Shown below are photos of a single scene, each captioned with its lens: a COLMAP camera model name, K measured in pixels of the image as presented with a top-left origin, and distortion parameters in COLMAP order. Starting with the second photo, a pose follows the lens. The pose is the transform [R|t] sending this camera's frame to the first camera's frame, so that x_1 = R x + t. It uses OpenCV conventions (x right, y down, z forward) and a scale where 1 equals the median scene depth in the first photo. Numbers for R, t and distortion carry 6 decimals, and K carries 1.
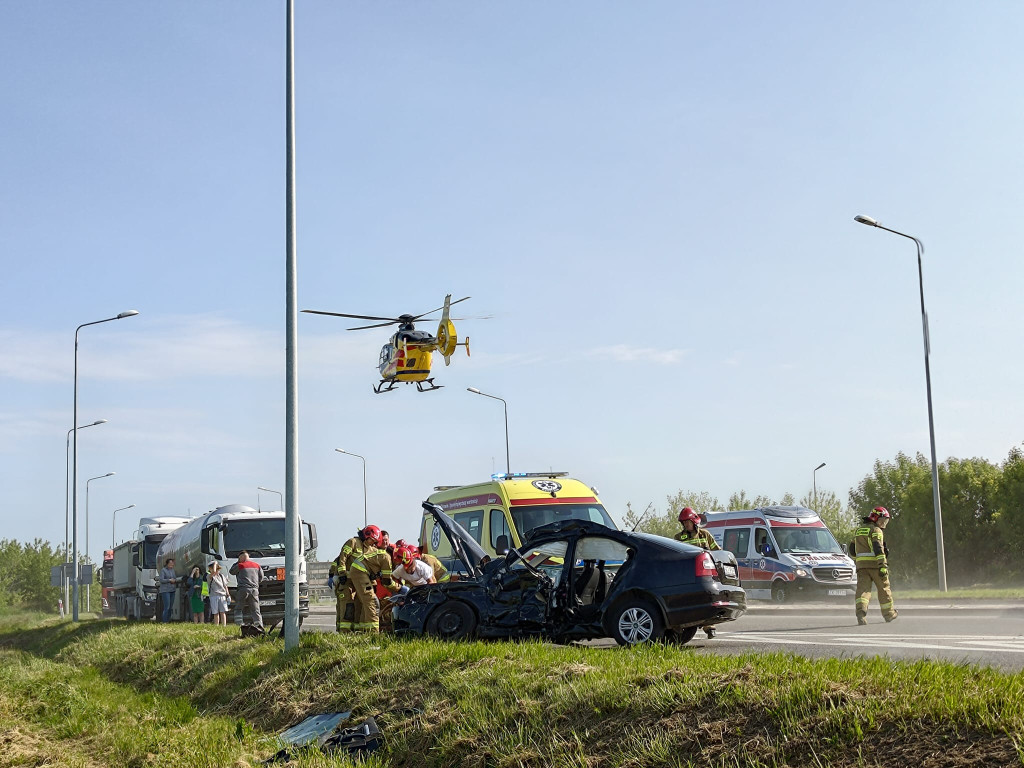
lens RADIAL K [[1503.4, 0, 512.0], [0, 1503.4, 384.0], [0, 0, 1]] dist [0.245624, -1.805518]
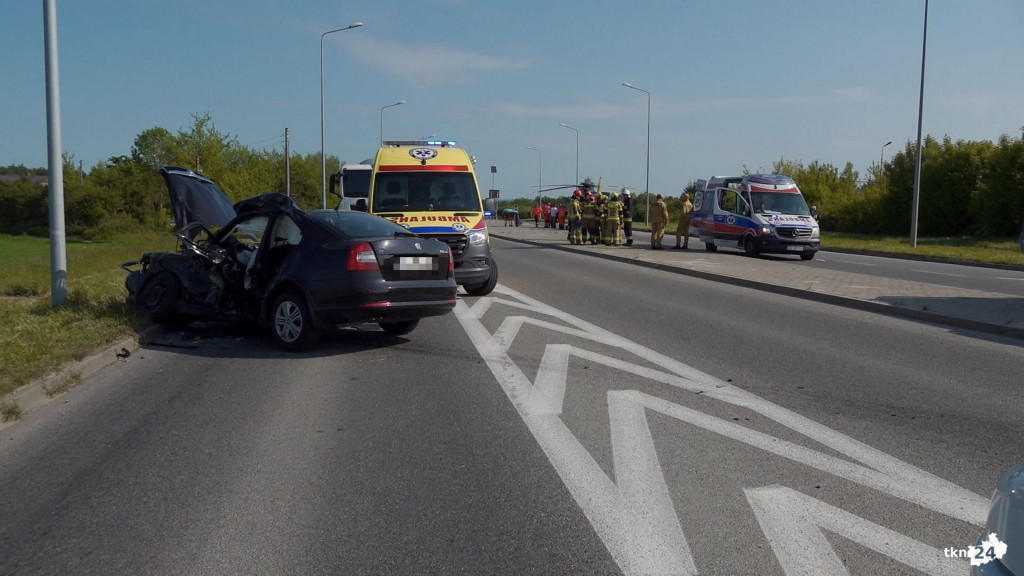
lens RADIAL K [[849.3, 0, 512.0], [0, 849.3, 288.0], [0, 0, 1]] dist [-0.000341, 0.000153]
pose [[0.968104, 0.070021, -0.240565, 0.295774], [-0.013023, 0.972919, 0.230778, 0.025759], [0.250210, -0.220284, 0.942799, 0.535551]]
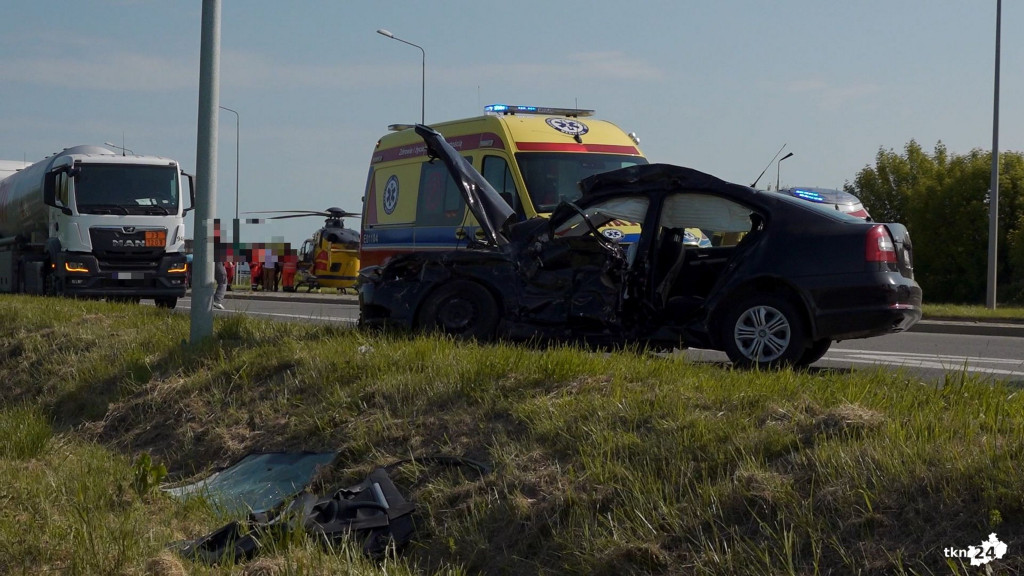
lens RADIAL K [[1697.2, 0, 512.0], [0, 1697.2, 288.0], [0, 0, 1]] dist [0.027515, -0.093840]
pose [[0.995447, 0.055853, 0.077236, -0.072144], [-0.065767, 0.989008, 0.132431, 0.049850], [-0.068990, -0.136908, 0.988178, 0.285548]]
